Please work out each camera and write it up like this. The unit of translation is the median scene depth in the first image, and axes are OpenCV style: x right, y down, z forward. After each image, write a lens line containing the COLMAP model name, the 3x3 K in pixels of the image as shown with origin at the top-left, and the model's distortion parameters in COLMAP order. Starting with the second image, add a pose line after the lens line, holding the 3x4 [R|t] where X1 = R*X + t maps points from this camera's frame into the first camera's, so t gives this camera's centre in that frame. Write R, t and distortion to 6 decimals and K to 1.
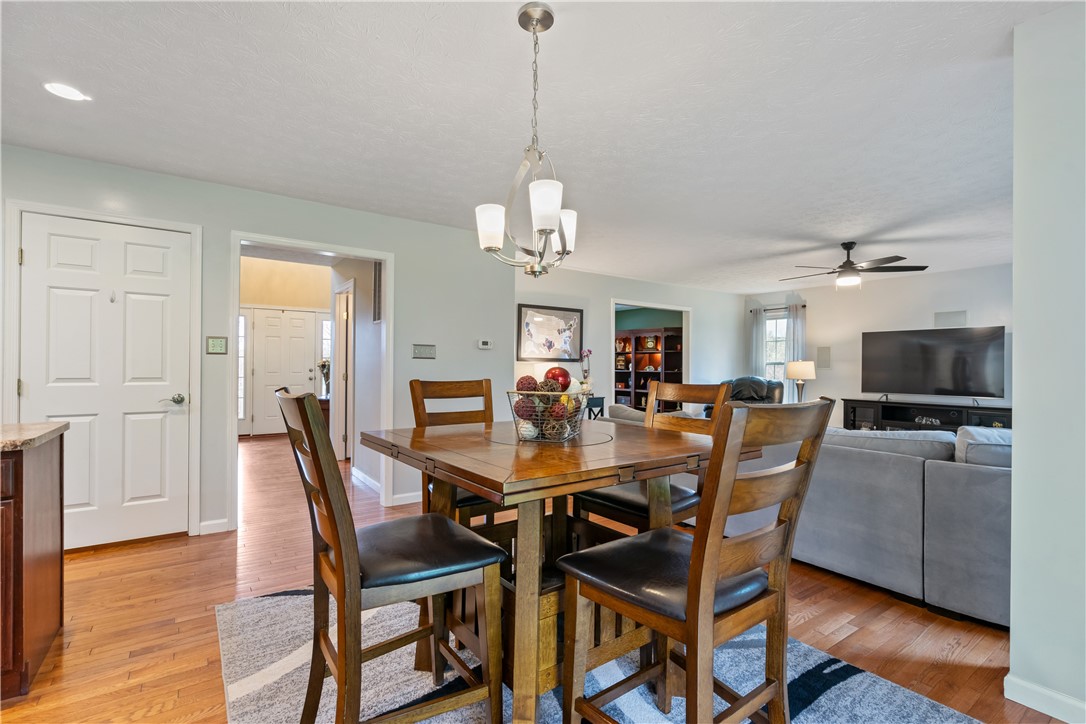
lens RADIAL K [[488.6, 0, 533.9], [0, 488.6, 364.0], [0, 0, 1]] dist [-0.002376, 0.000263]
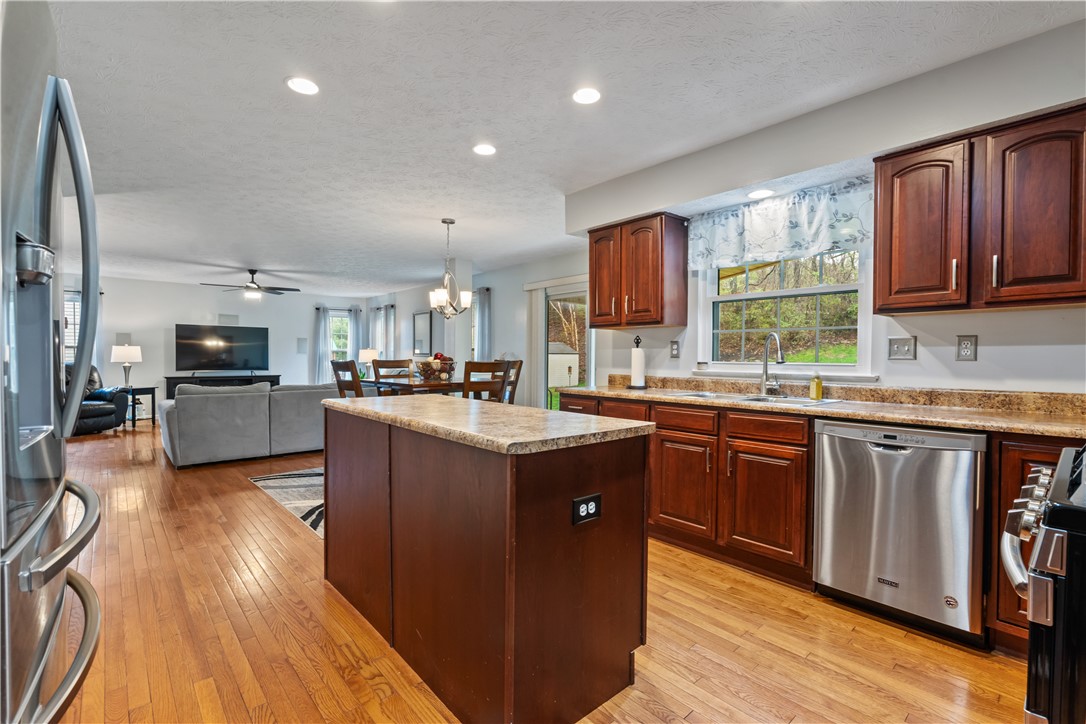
lens RADIAL K [[488.6, 0, 541.5], [0, 488.6, 364.9], [0, 0, 1]] dist [-0.002376, 0.000263]
pose [[-0.122935, -0.024851, 0.992104, -0.796489], [-0.010541, 0.999663, 0.023734, 0.001933], [-0.992359, -0.007540, -0.123155, 0.239876]]
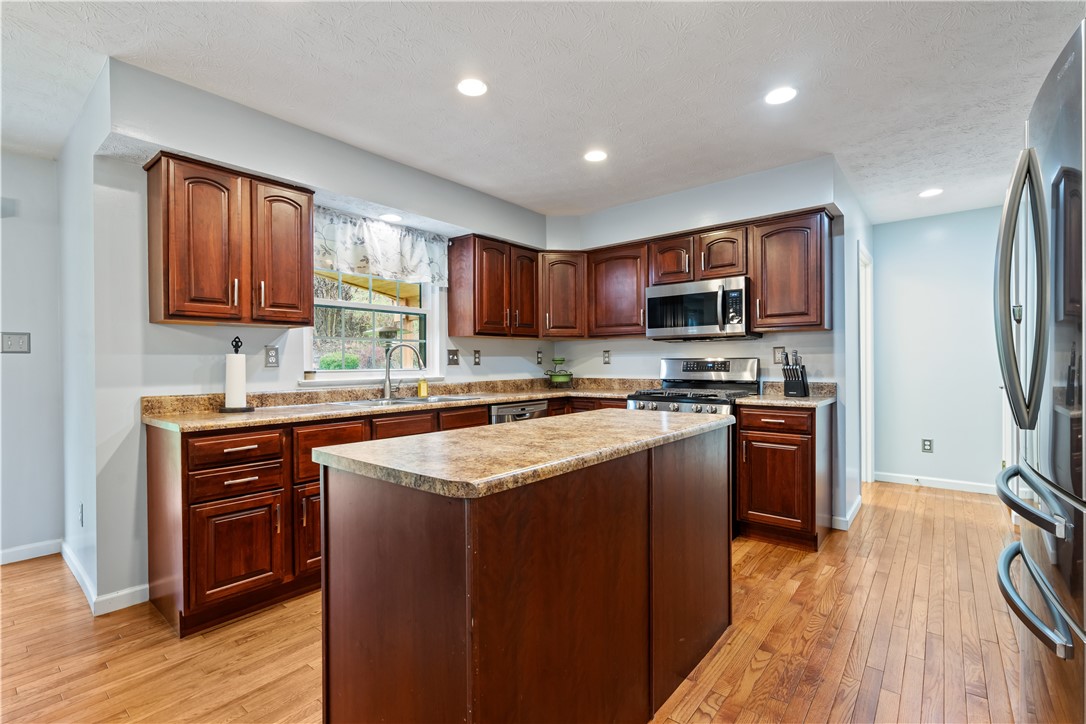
lens RADIAL K [[488.6, 0, 546.9], [0, 488.6, 359.7], [0, 0, 1]] dist [-0.002376, 0.000263]
pose [[-0.960045, 0.000984, -0.279844, -0.337869], [0.004745, 0.999907, -0.012763, 0.006130], [0.279806, -0.013581, -0.959961, 0.538963]]
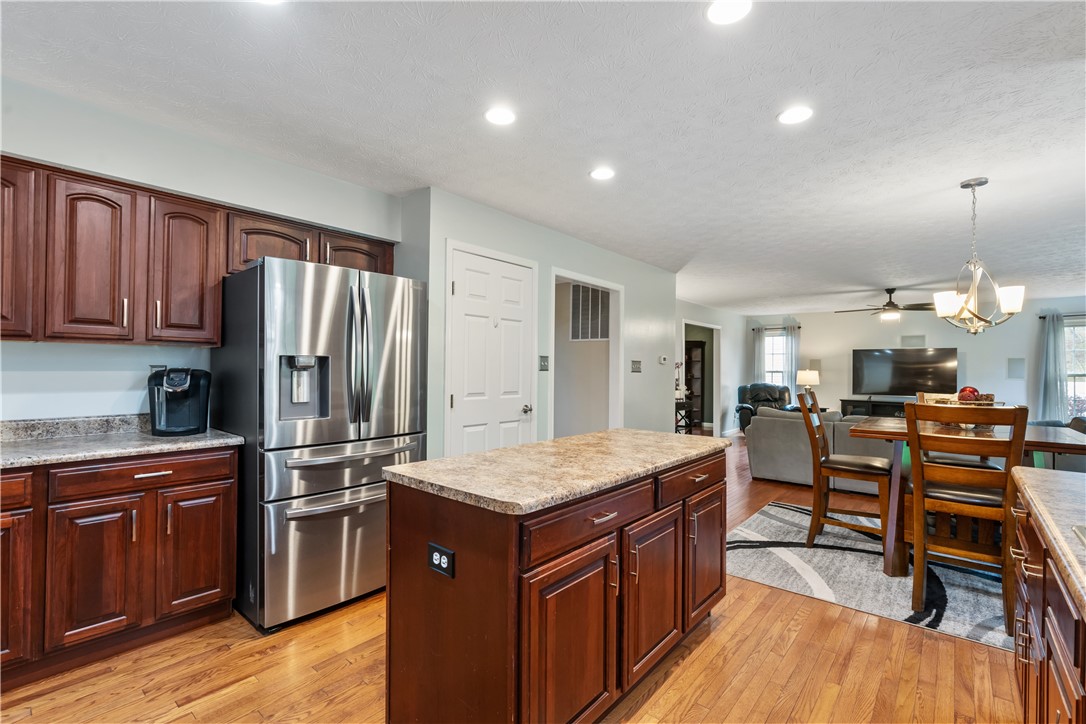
lens RADIAL K [[488.6, 0, 538.1], [0, 488.6, 366.5], [0, 0, 1]] dist [-0.002376, 0.000263]
pose [[0.967429, 0.003141, 0.253124, -0.558216], [-0.003144, 0.999995, -0.000394, -0.017339], [-0.253124, -0.000415, 0.967434, -0.079090]]
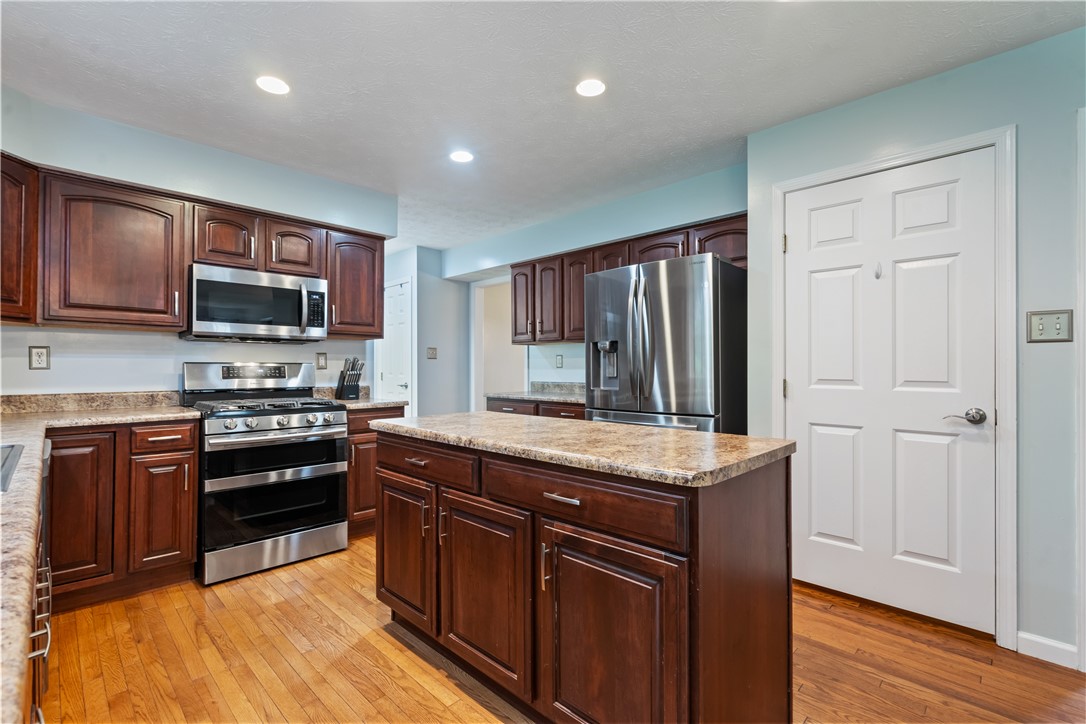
lens RADIAL K [[488.6, 0, 540.8], [0, 488.6, 362.8], [0, 0, 1]] dist [-0.002376, 0.000263]
pose [[0.186793, -0.010877, -0.982339, -0.123820], [0.004727, 0.999937, -0.010173, 0.003859], [0.982388, -0.002744, 0.186833, 0.190697]]
